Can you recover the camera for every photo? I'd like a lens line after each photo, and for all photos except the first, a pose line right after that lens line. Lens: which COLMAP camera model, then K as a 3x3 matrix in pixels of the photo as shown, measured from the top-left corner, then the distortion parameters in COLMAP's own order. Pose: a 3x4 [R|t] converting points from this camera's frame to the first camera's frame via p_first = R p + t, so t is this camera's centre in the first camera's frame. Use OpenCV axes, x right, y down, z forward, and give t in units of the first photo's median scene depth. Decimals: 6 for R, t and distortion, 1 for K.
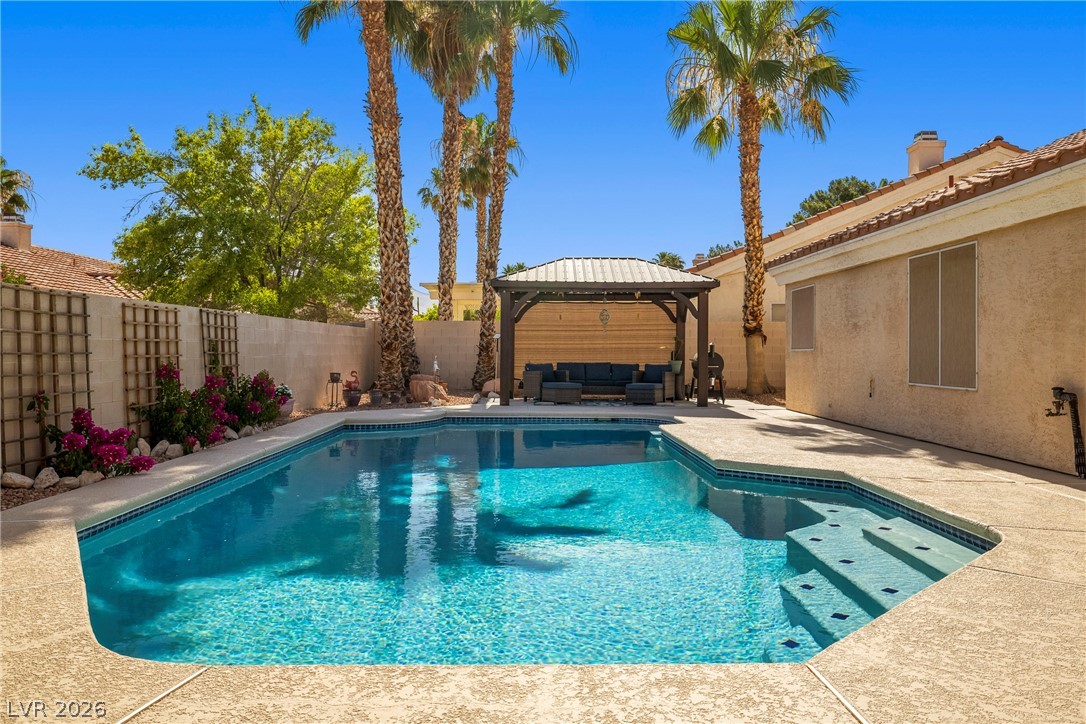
lens RADIAL K [[817.4, 0, 538.1], [0, 817.4, 344.1], [0, 0, 1]] dist [-0.003240, 0.058158]
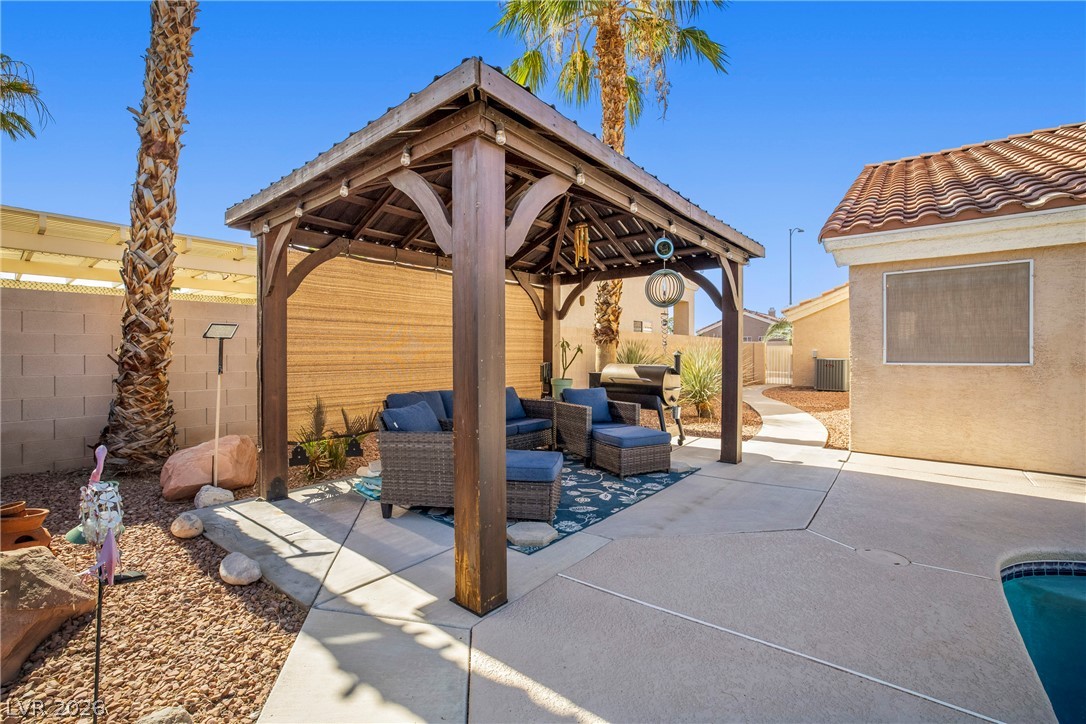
lens RADIAL K [[466.8, 0, 543.0], [0, 466.8, 362.0], [0, 0, 1]] dist [-0.053150, 0.020210]
pose [[0.636185, -0.016592, 0.771358, -0.123202], [-0.004121, 0.999681, 0.024902, -0.001848], [-0.771525, -0.019021, 0.635914, 0.808476]]
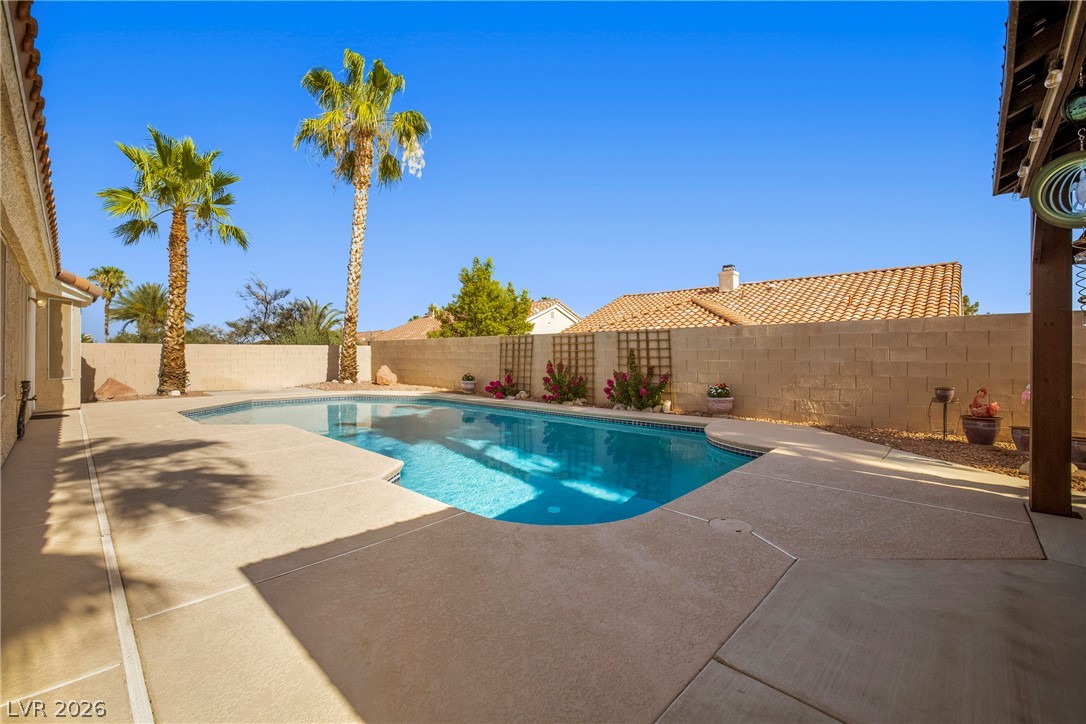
lens RADIAL K [[467.2, 0, 540.9], [0, 467.2, 354.6], [0, 0, 1]] dist [-0.053455, 0.021038]
pose [[-0.702885, -0.004126, -0.711291, 0.225869], [0.003981, 0.999945, -0.009735, 0.007968], [0.711292, -0.009674, -0.702830, 0.887544]]
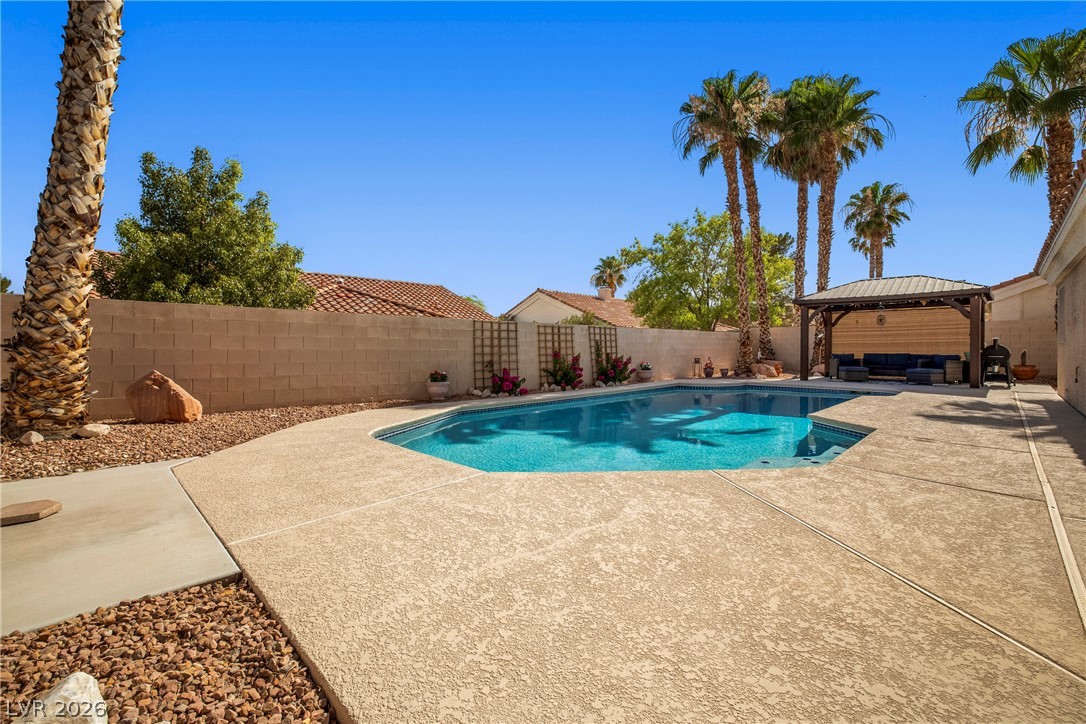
lens RADIAL K [[467.2, 0, 540.9], [0, 467.2, 354.6], [0, 0, 1]] dist [-0.053455, 0.021038]
pose [[0.698652, 0.005403, -0.715441, 0.211684], [0.010075, 0.999798, 0.017389, 0.005290], [0.715390, -0.019357, 0.698457, 0.029734]]
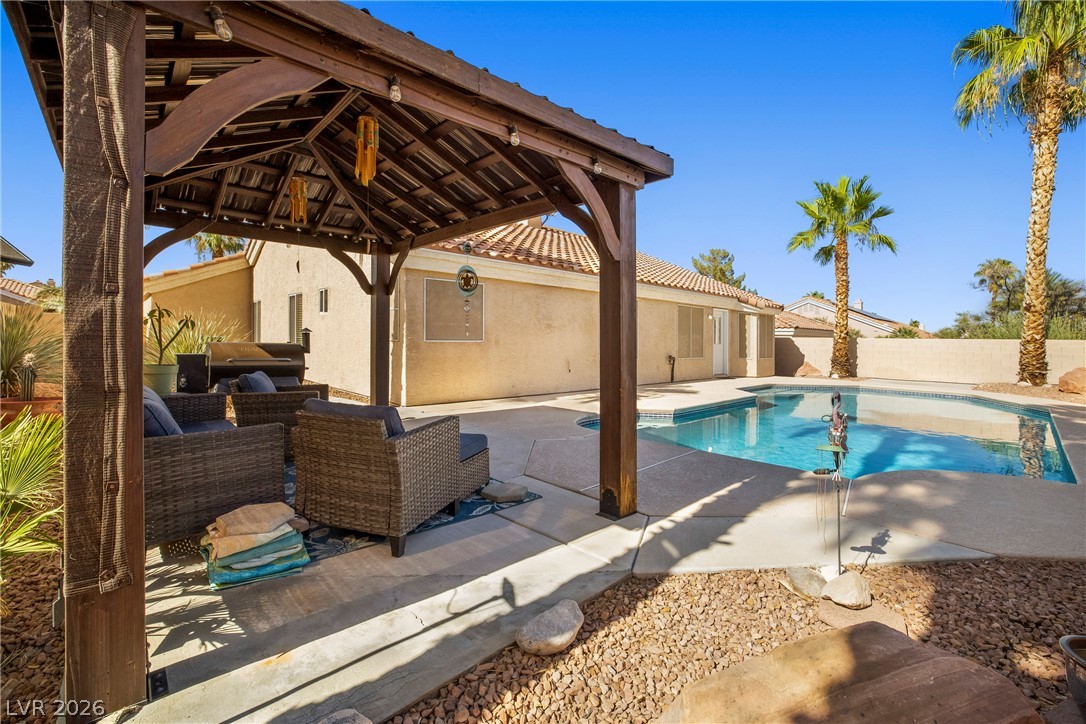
lens RADIAL K [[467.2, 0, 540.9], [0, 467.2, 354.6], [0, 0, 1]] dist [-0.053455, 0.021038]
pose [[-0.672625, -0.043050, 0.738730, -0.147442], [-0.027275, 0.999070, 0.033387, 0.000852], [-0.739480, 0.002308, -0.673174, 1.040365]]
